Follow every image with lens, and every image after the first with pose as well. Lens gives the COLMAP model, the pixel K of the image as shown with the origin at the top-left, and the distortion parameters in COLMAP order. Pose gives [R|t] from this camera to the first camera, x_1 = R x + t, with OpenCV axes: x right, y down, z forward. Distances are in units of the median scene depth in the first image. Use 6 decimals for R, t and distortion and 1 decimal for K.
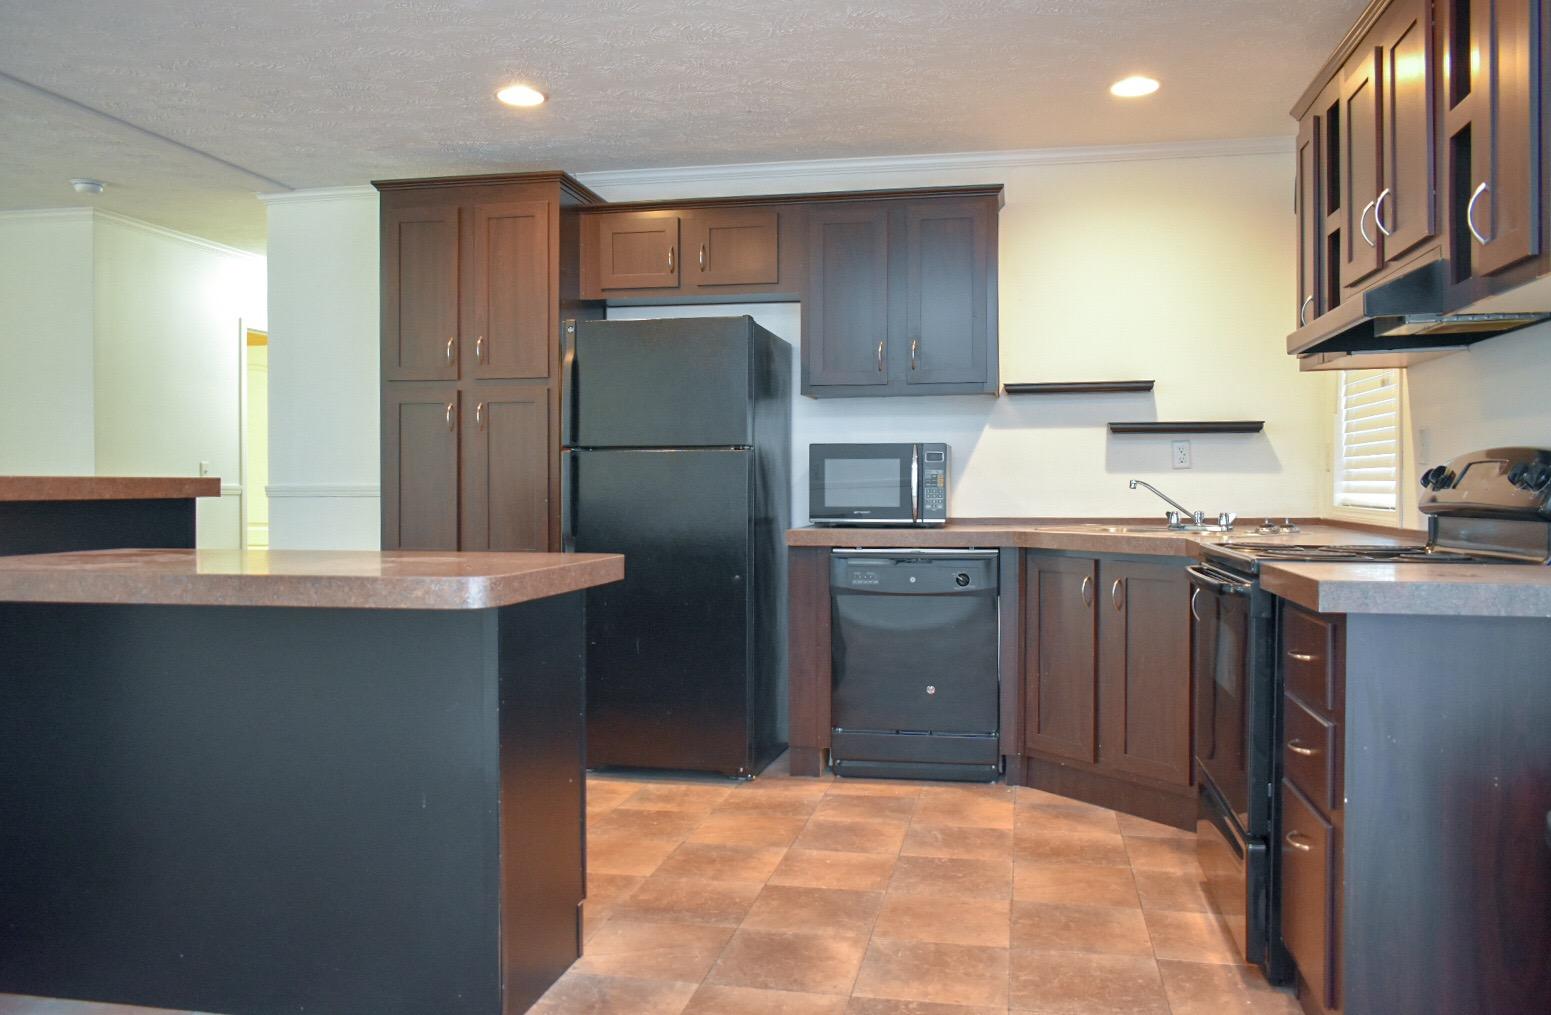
lens RADIAL K [[1209.6, 0, 770.6], [0, 1209.6, 450.6], [0, 0, 1]] dist [-0.015532, 0.004988]
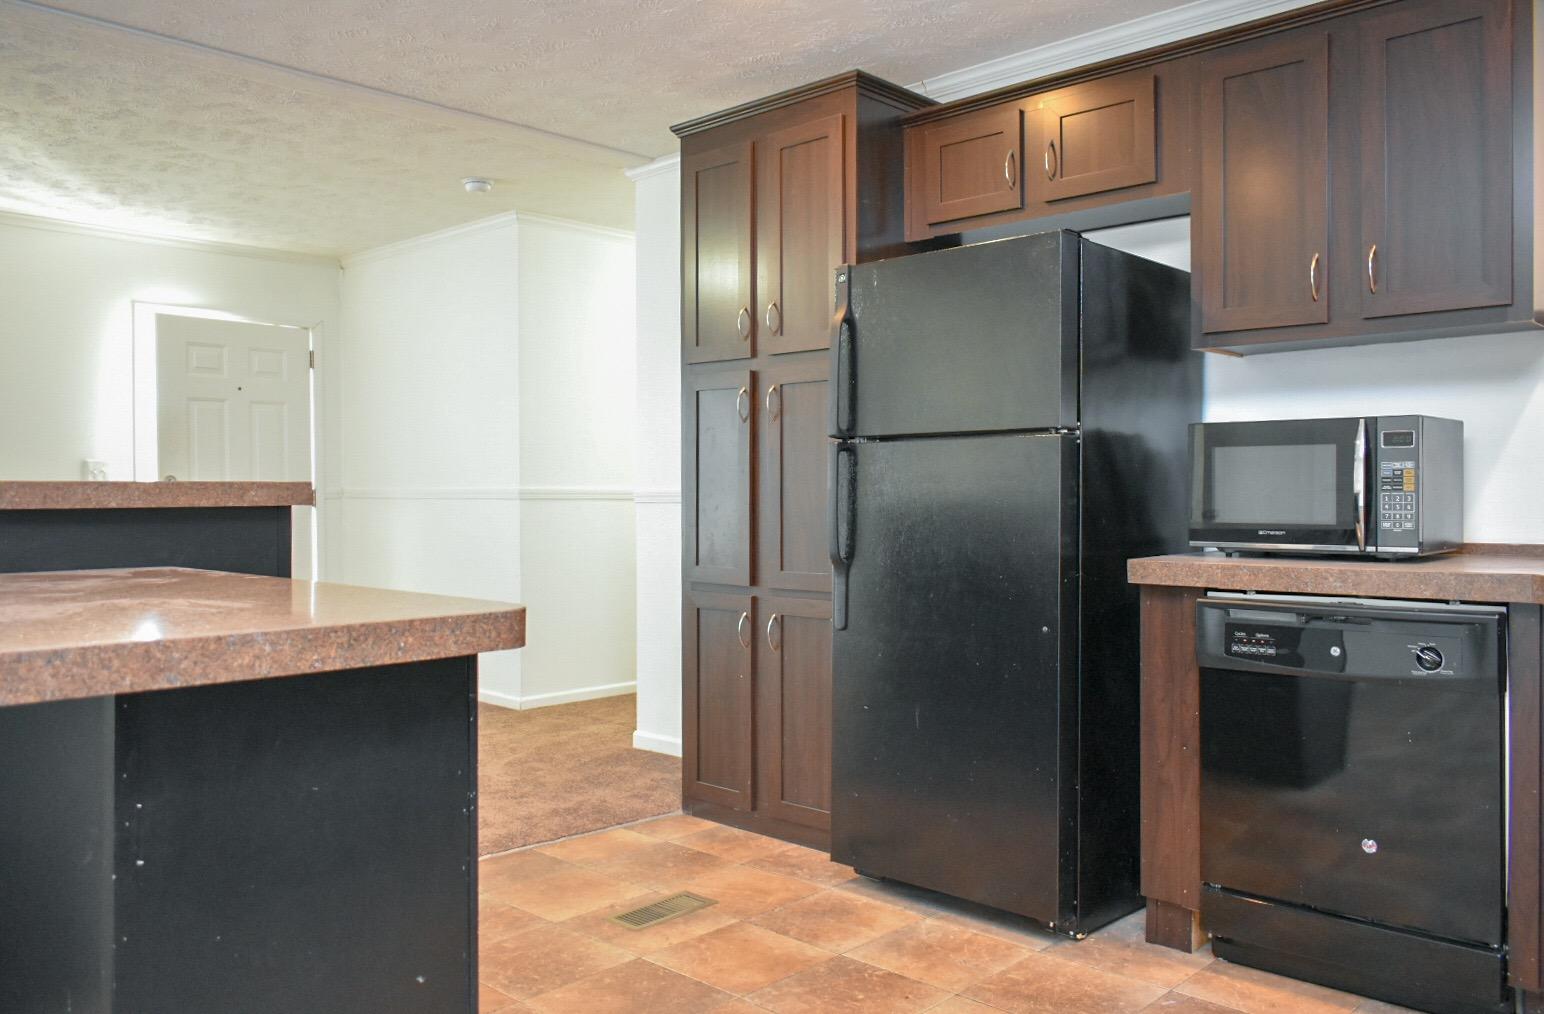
lens RADIAL K [[1197.6, 0, 786.1], [0, 1197.6, 468.5], [0, 0, 1]] dist [-0.022225, 0.016085]
pose [[0.850367, -0.010810, -0.526079, 0.186371], [0.017003, 0.999831, 0.006939, 0.010168], [0.525915, -0.014846, 0.850408, 0.359917]]
